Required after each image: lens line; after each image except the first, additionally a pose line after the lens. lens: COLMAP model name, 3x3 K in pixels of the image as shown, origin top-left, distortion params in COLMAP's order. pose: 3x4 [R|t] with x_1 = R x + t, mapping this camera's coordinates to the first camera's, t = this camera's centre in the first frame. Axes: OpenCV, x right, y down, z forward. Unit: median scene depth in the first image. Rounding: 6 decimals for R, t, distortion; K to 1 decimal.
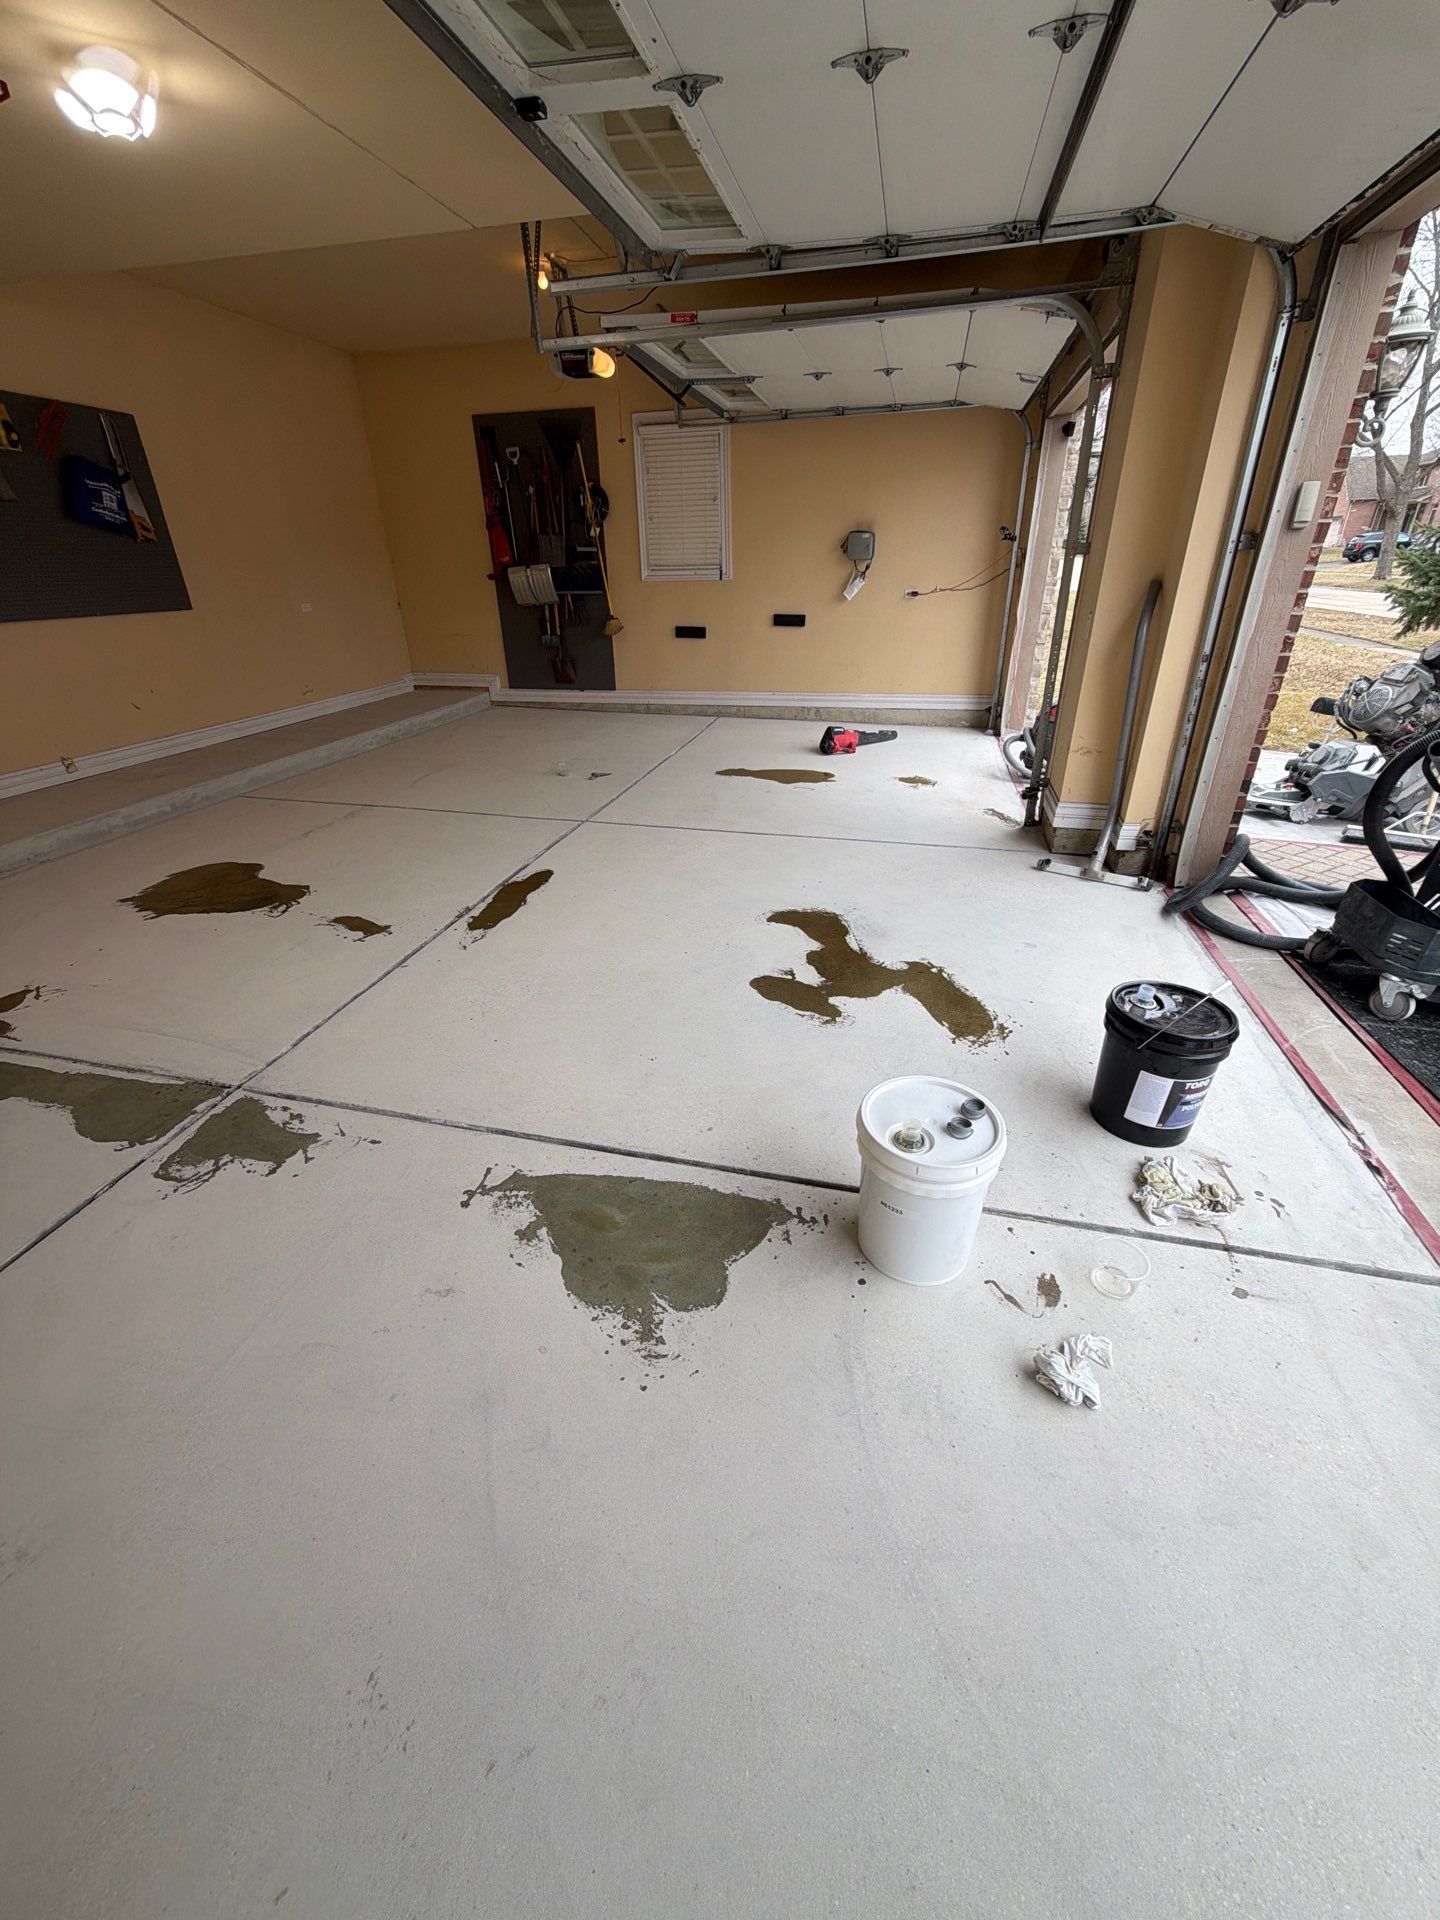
lens RADIAL K [[765.6, 0, 721.0], [0, 765.6, 963.6], [0, 0, 1]] dist [0.000642, -0.000245]
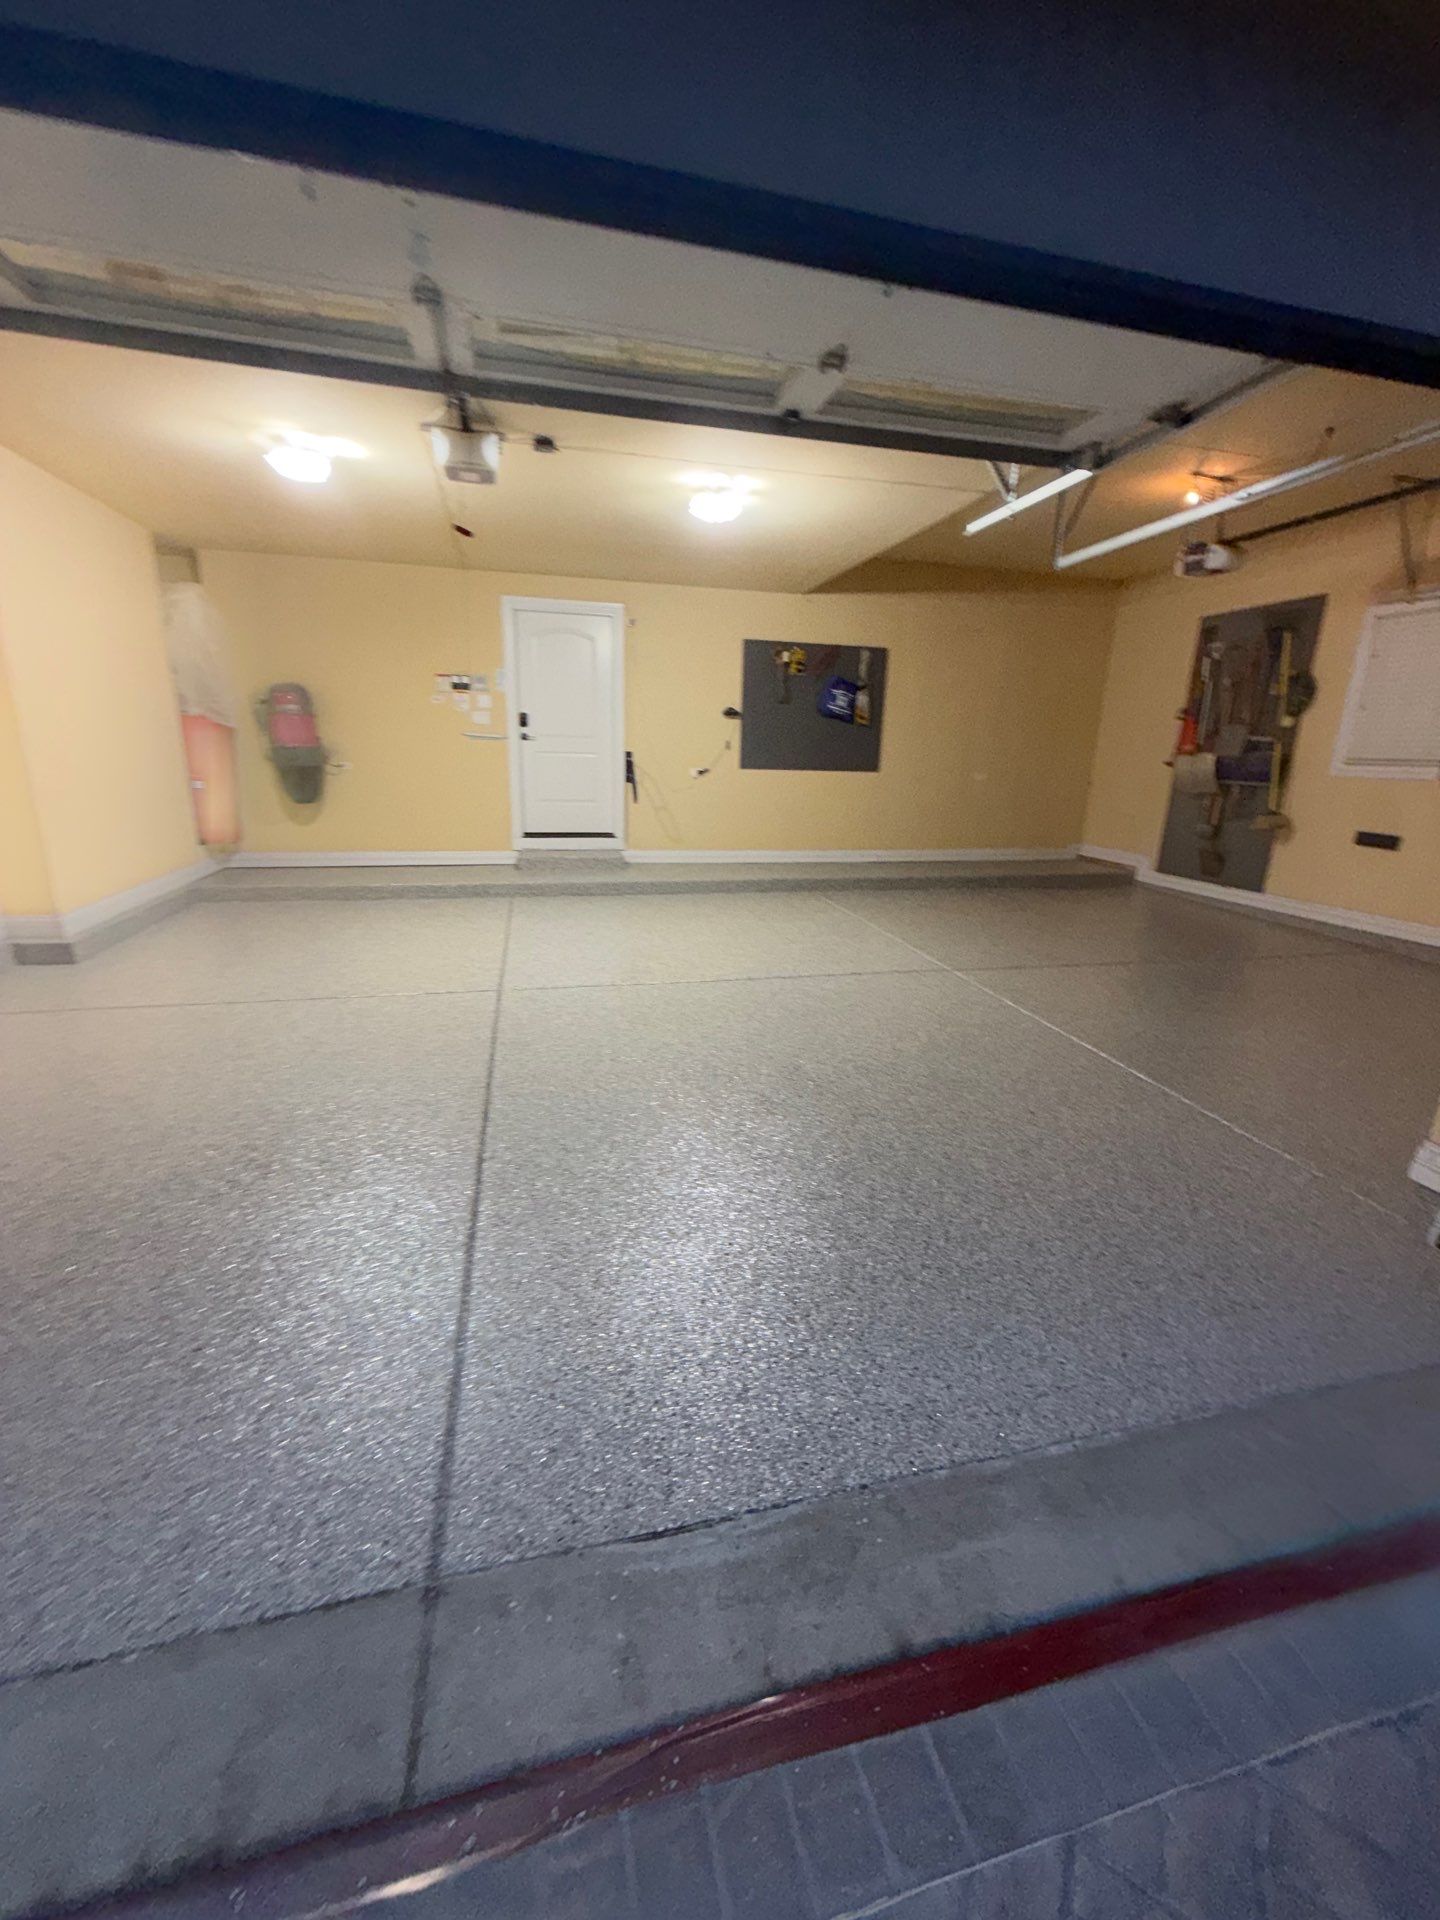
lens RADIAL K [[764.8, 0, 722.1], [0, 764.8, 947.3], [0, 0, 1]] dist [0.000068, 0.000217]
pose [[0.448383, 0.253857, -0.857035, 0.551279], [-0.444807, 0.895040, 0.032400, -0.116973], [0.775306, 0.366688, 0.514238, 0.226041]]
